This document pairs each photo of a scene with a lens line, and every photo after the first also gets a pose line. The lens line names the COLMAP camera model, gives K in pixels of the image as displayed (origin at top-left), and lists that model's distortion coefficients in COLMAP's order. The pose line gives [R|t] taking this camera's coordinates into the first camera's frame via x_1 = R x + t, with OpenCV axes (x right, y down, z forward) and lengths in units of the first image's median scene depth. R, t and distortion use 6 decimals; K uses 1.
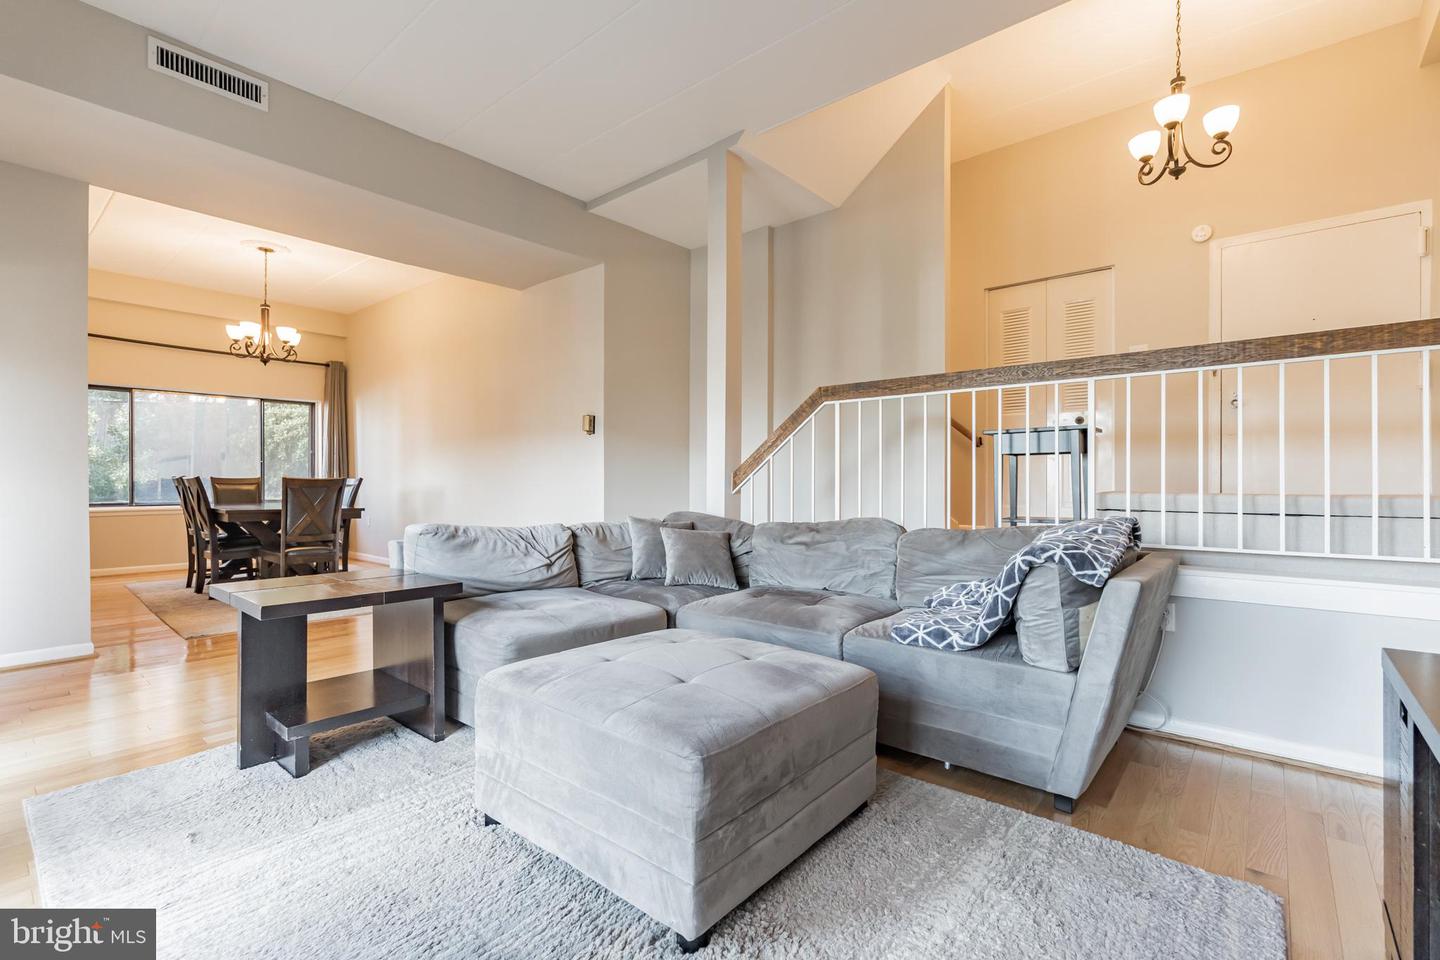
lens RADIAL K [[650.0, 0, 717.8], [0, 650.0, 485.4], [0, 0, 1]] dist [0.000206, -0.000049]
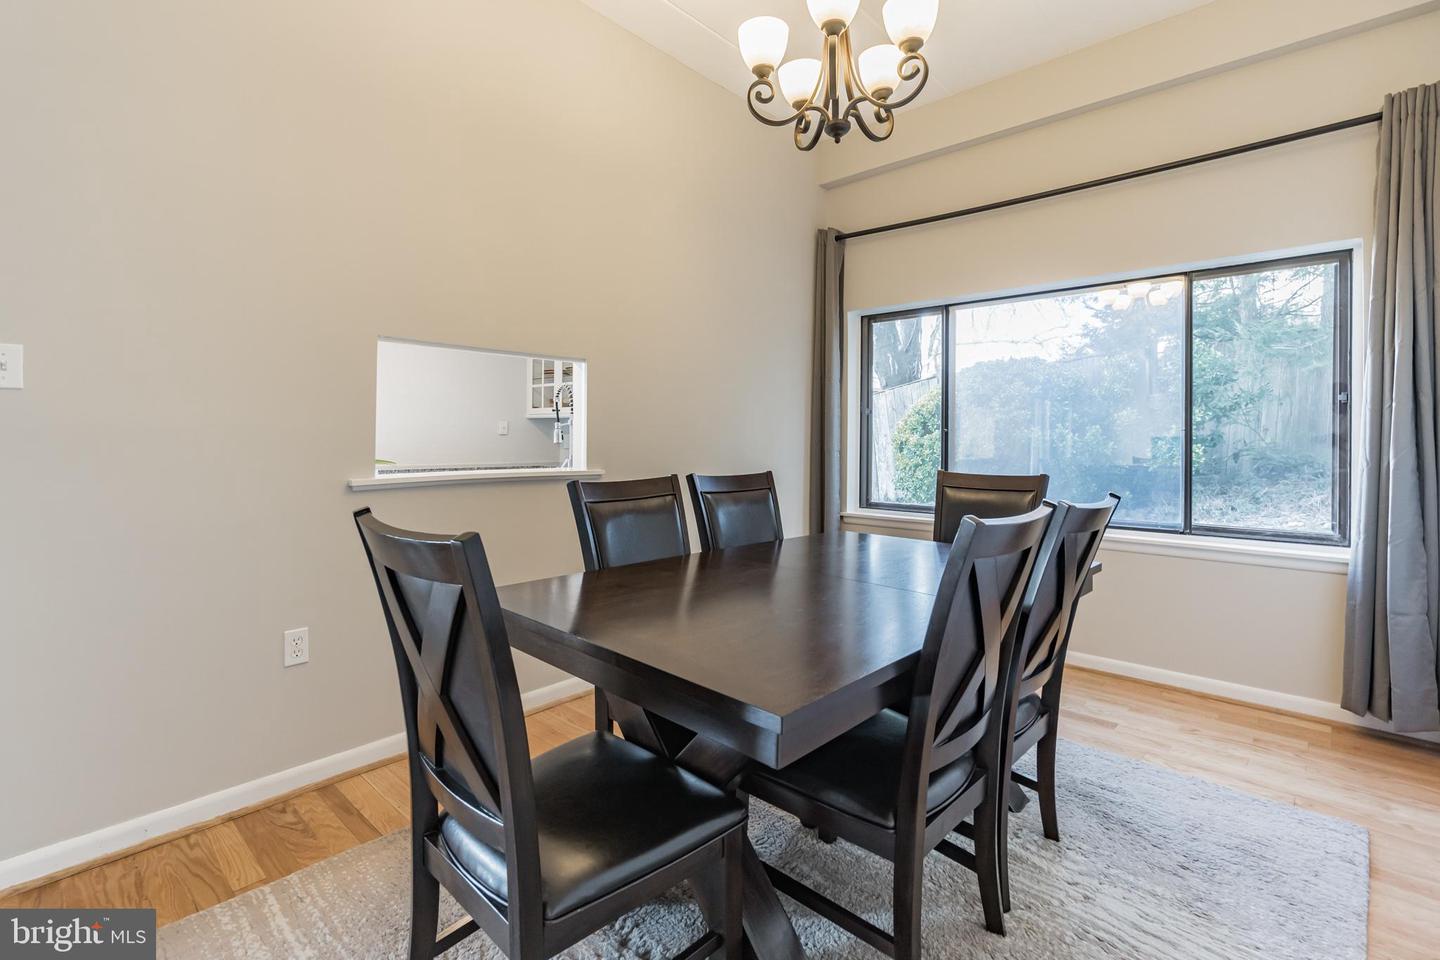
lens RADIAL K [[669.4, 0, 718.6], [0, 669.4, 438.1], [0, 0, 1]] dist [-0.000871, -0.000402]
pose [[-0.056348, -0.002959, -0.998407, -0.357358], [-0.013247, 0.999910, -0.002215, -0.034609], [0.998323, 0.013101, -0.056382, 0.958444]]
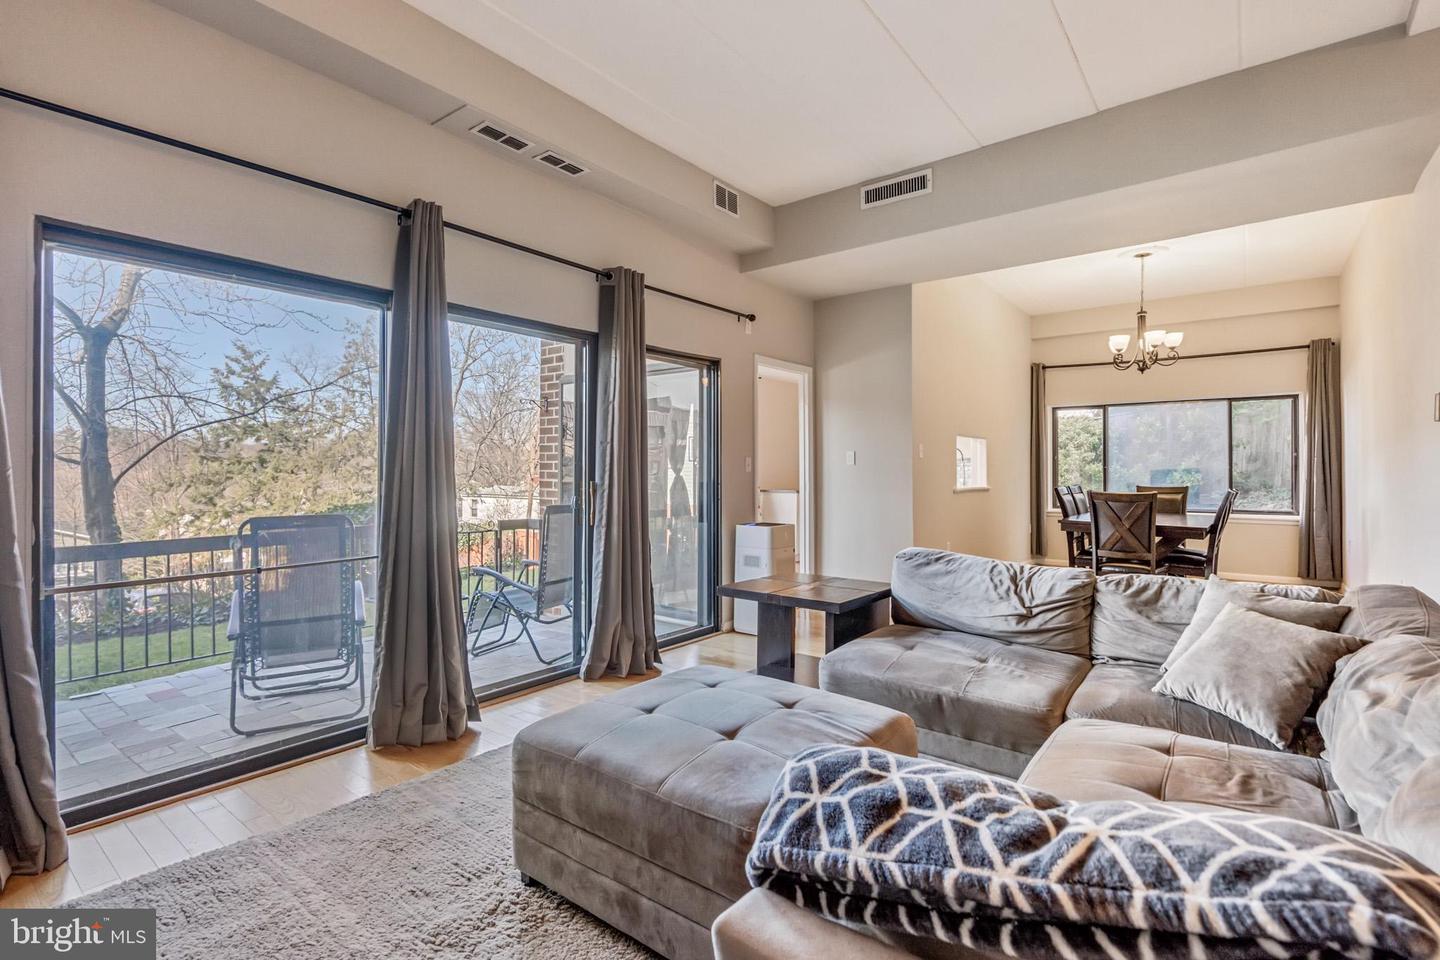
lens RADIAL K [[697.5, 0, 700.8], [0, 697.5, 466.2], [0, 0, 1]] dist [0.001440, 0.000170]
pose [[0.017038, -0.007881, -0.999824, 0.337658], [-0.010165, 0.999916, -0.008055, -0.030345], [0.999803, 0.010301, 0.016956, 0.321058]]
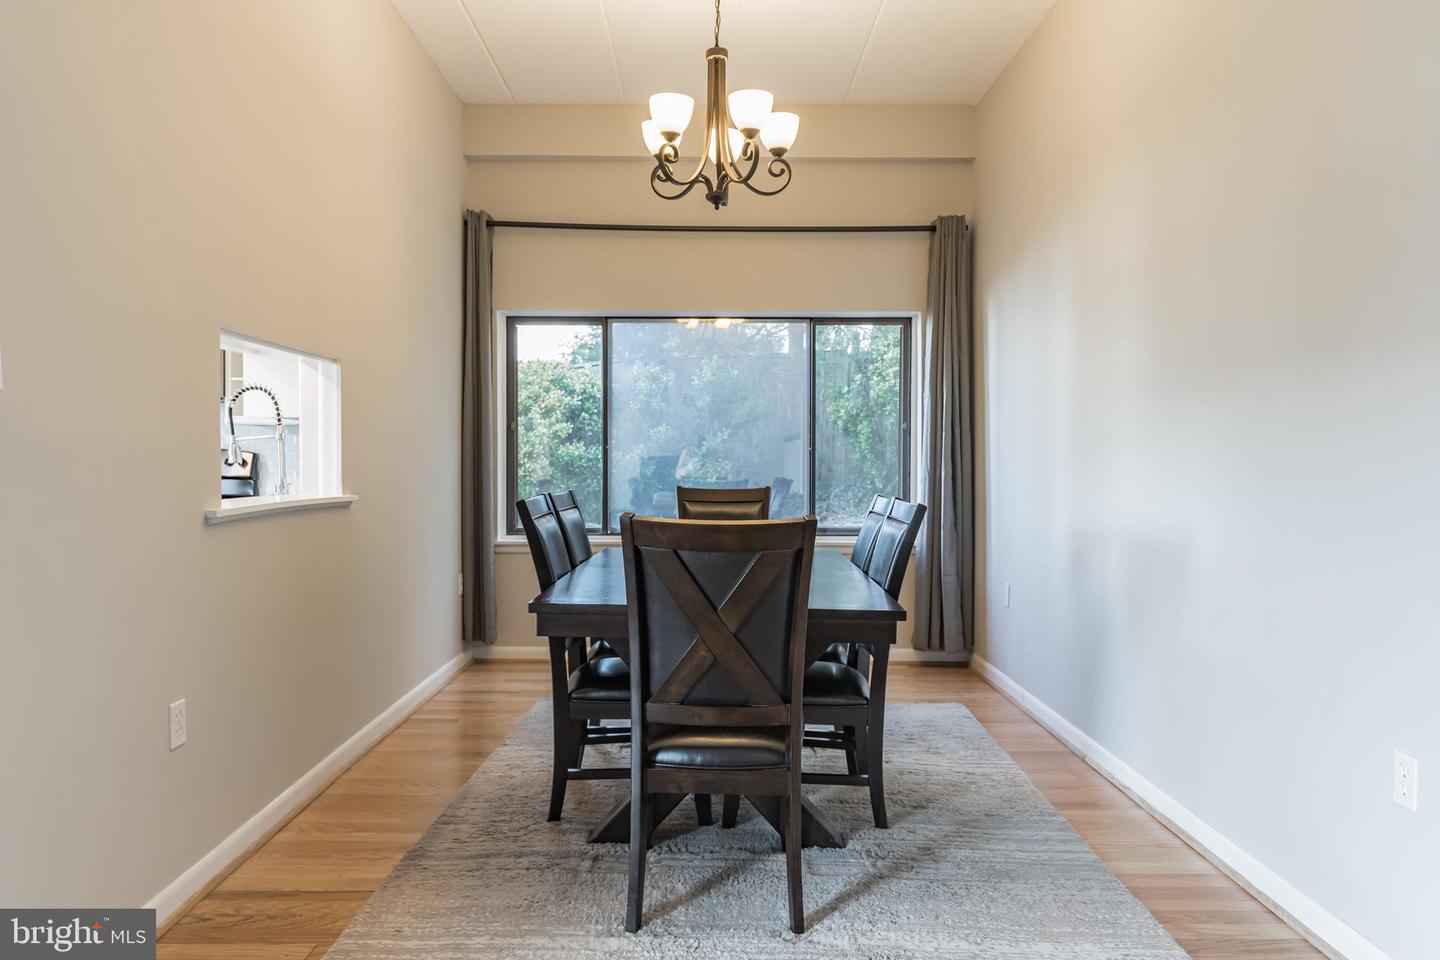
lens RADIAL K [[990.7, 0, 720.0], [0, 990.7, 480.0], [0, 0, 1]] dist [0.001761, 0.000335]
pose [[0.644637, 0.016942, -0.764301, -0.239576], [-0.008493, 0.999851, 0.015001, -0.031298], [0.764441, -0.003179, 0.644686, 0.618798]]
